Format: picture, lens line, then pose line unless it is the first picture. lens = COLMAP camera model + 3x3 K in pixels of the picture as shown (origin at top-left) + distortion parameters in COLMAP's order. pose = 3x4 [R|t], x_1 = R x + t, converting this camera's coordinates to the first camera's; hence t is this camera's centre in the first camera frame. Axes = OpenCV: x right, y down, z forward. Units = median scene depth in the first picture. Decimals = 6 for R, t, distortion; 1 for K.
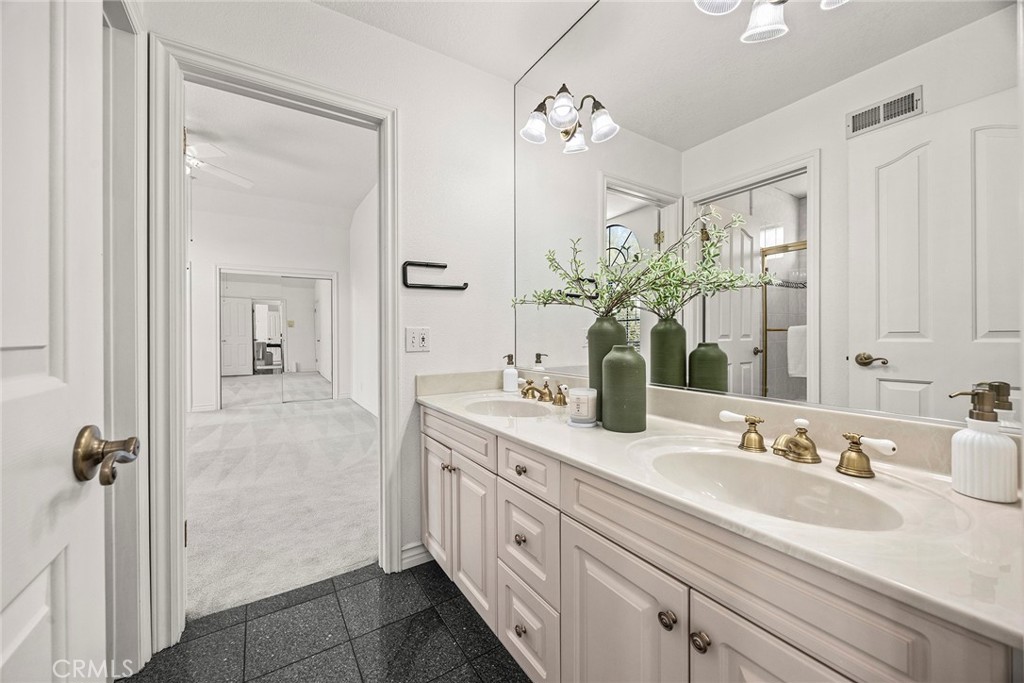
lens RADIAL K [[388.5, 0, 521.3], [0, 388.5, 336.8], [0, 0, 1]] dist [-0.001864, 0.001386]
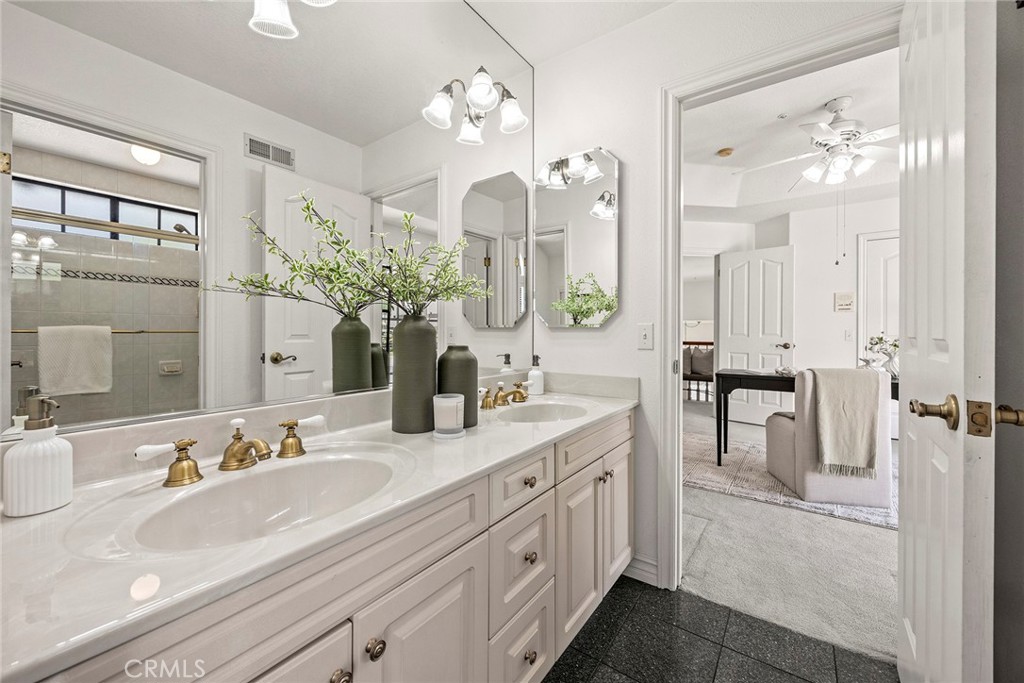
lens RADIAL K [[388.5, 0, 519.0], [0, 388.5, 333.9], [0, 0, 1]] dist [-0.001864, 0.001386]
pose [[-0.351370, 0.007848, 0.936204, -0.399633], [0.014648, 0.999889, -0.002885, -0.000875], [-0.936122, 0.012699, -0.351446, 0.628258]]
